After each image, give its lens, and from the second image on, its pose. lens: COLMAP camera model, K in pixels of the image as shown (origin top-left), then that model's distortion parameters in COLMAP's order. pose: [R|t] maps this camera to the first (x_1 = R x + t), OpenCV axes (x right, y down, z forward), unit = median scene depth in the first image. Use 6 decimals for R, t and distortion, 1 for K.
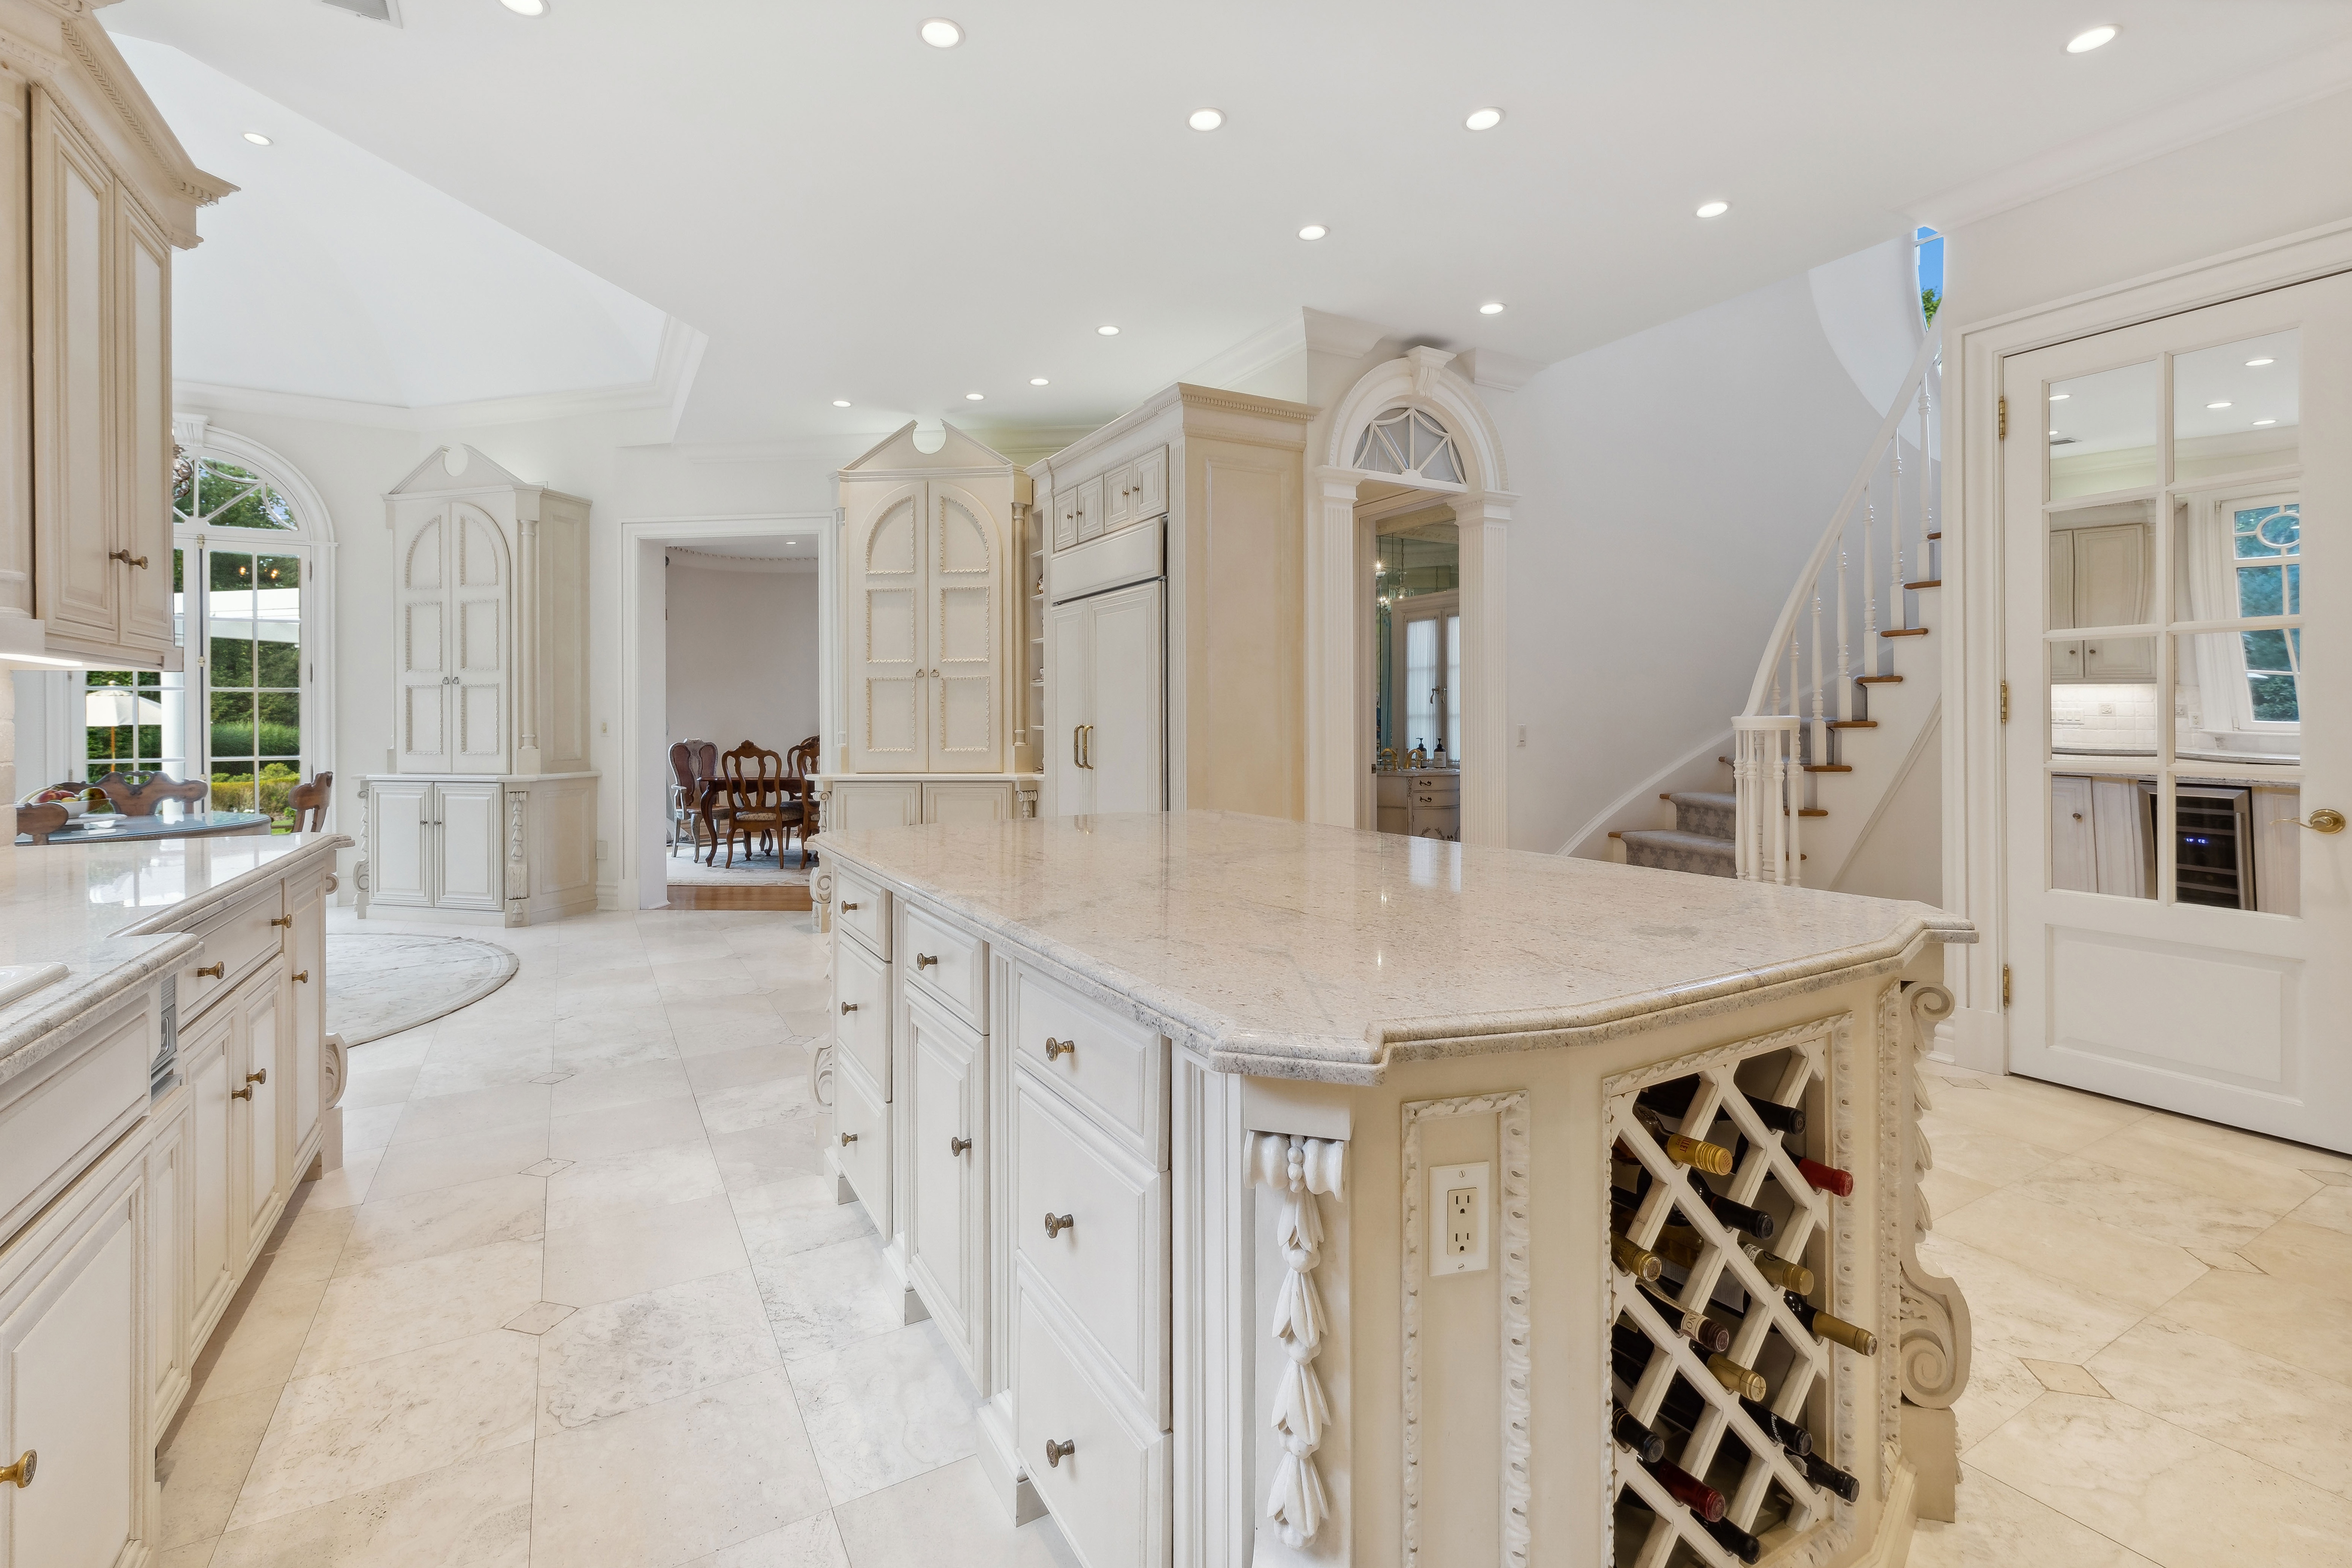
lens RADIAL K [[1019.9, 0, 1128.0], [0, 1019.9, 709.6], [0, 0, 1]] dist [0.000729, 0.000161]
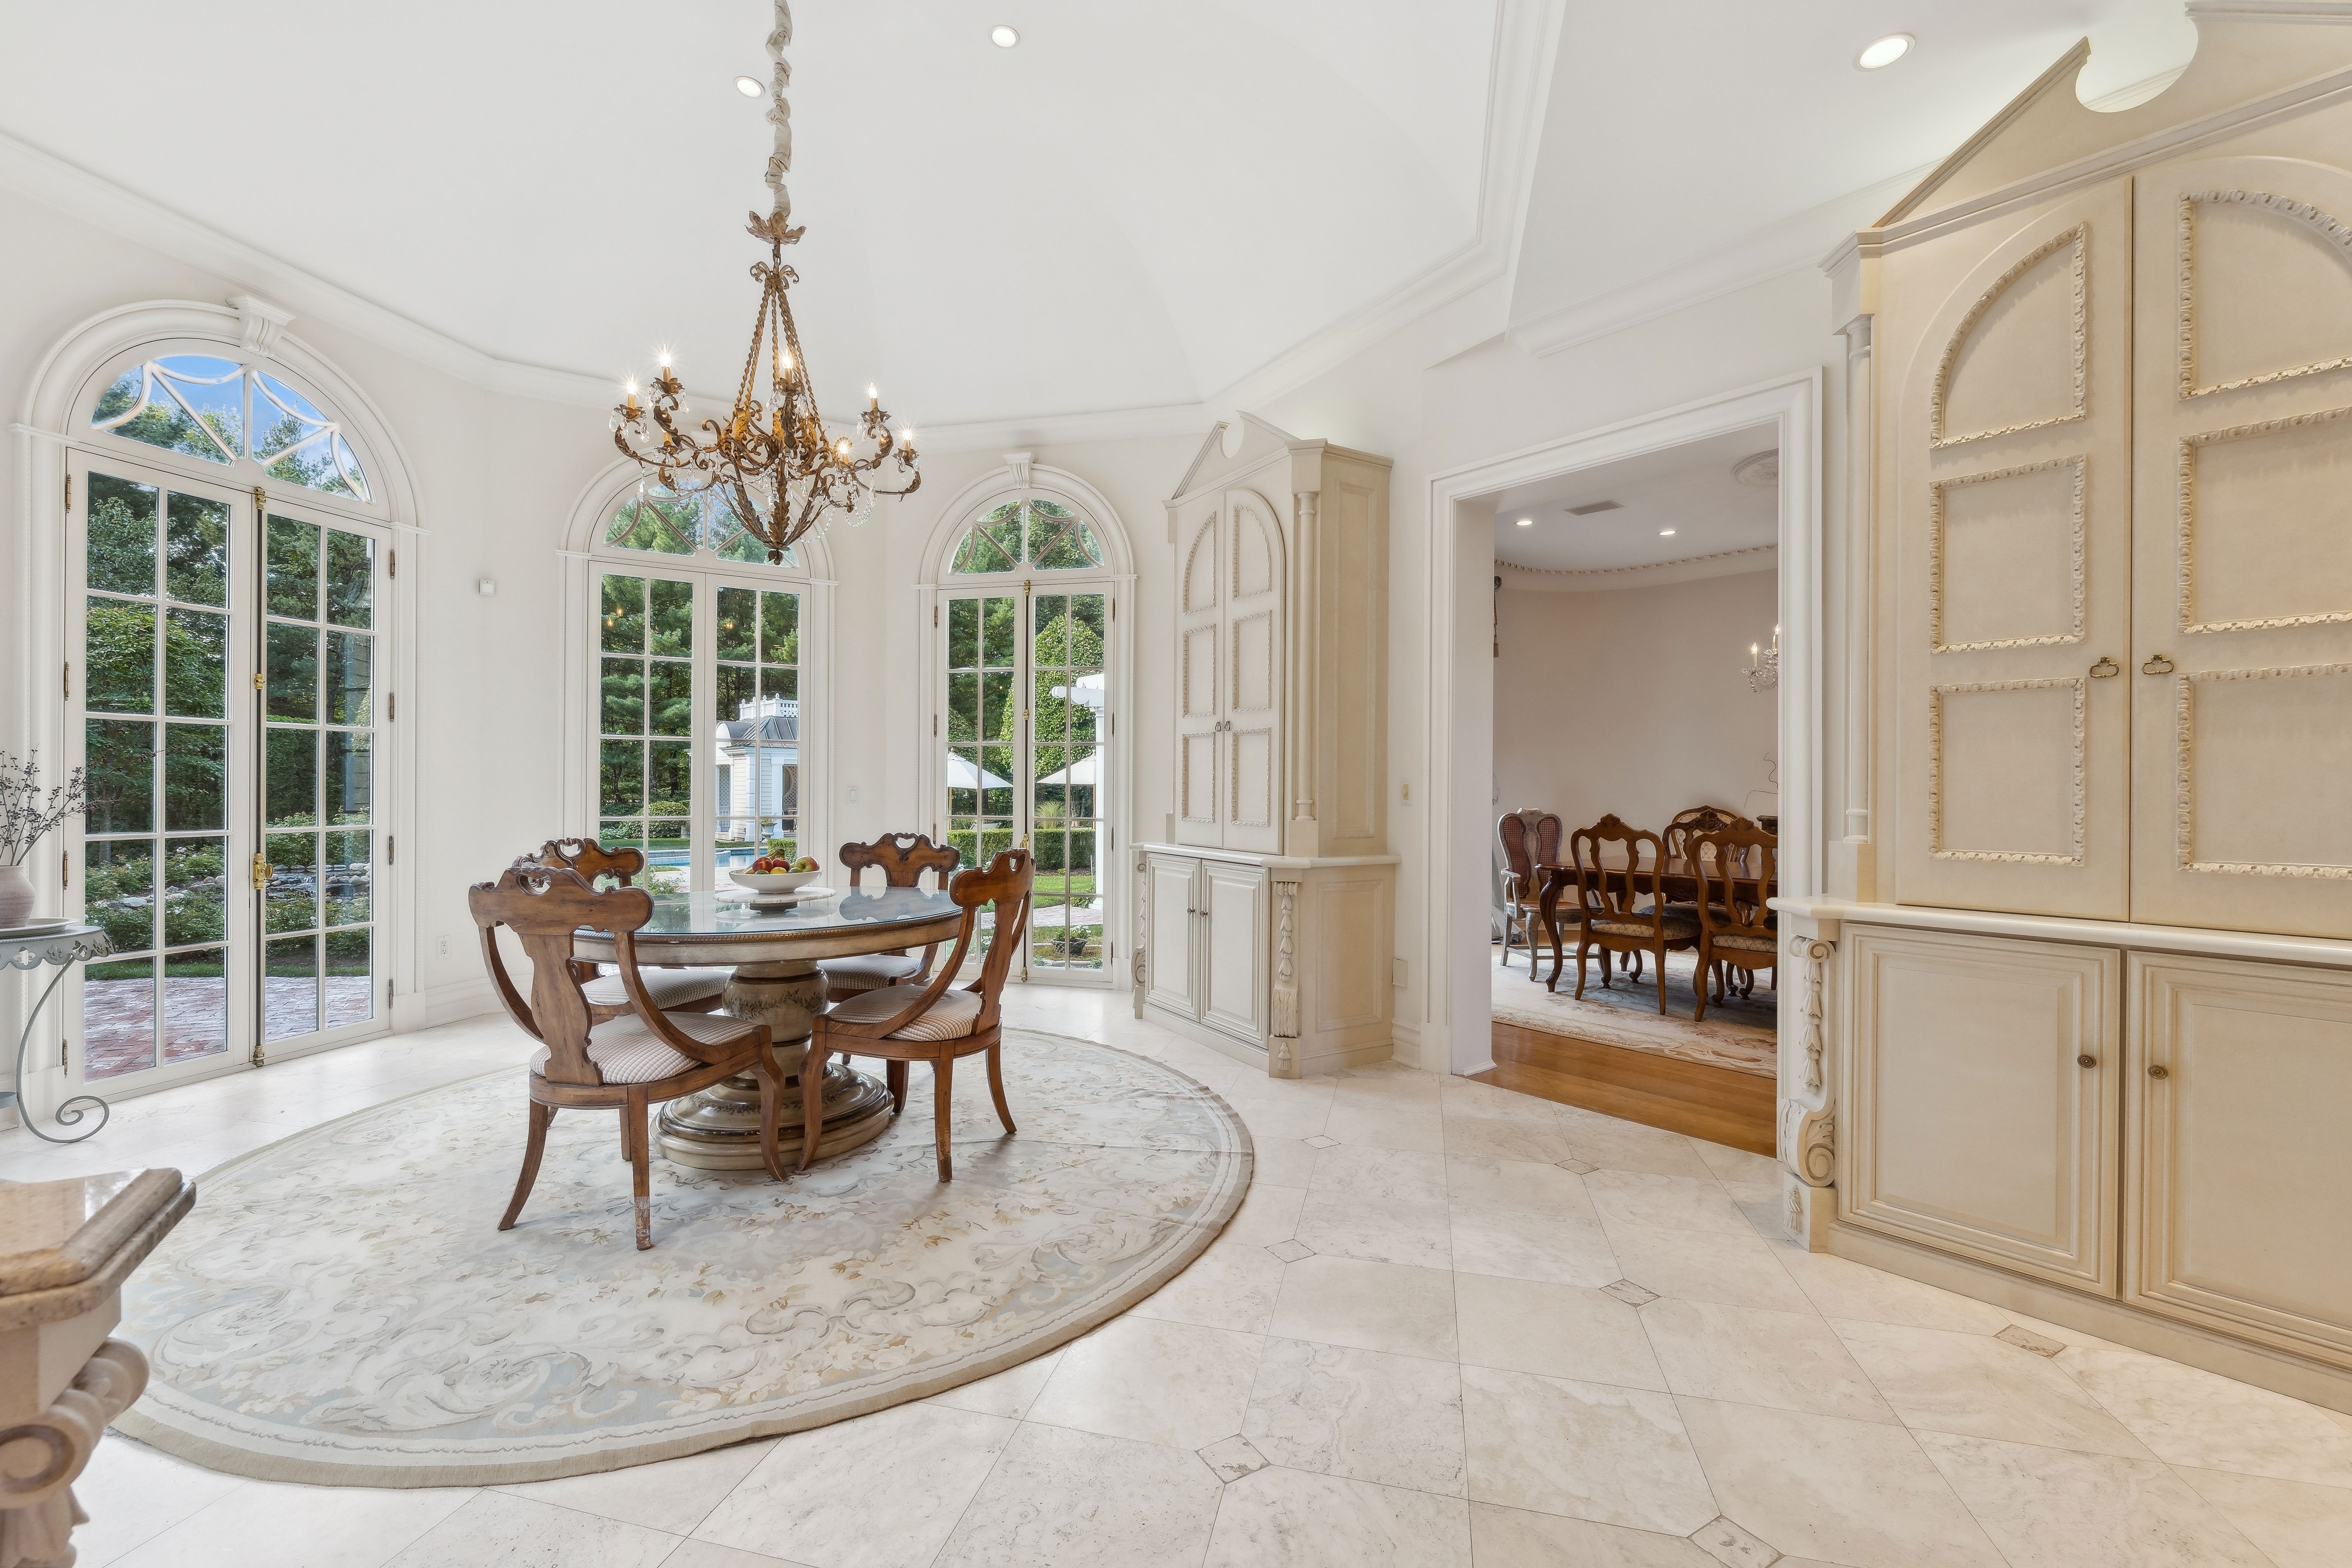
lens RADIAL K [[1018.0, 0, 1176.0], [0, 1018.0, 784.0], [0, 0, 1]] dist [-0.000896, -0.000671]
pose [[0.743584, 0.012205, -0.668532, -0.181614], [-0.006421, 0.999918, 0.011113, 0.006406], [0.668612, -0.003971, 0.743601, 0.409353]]
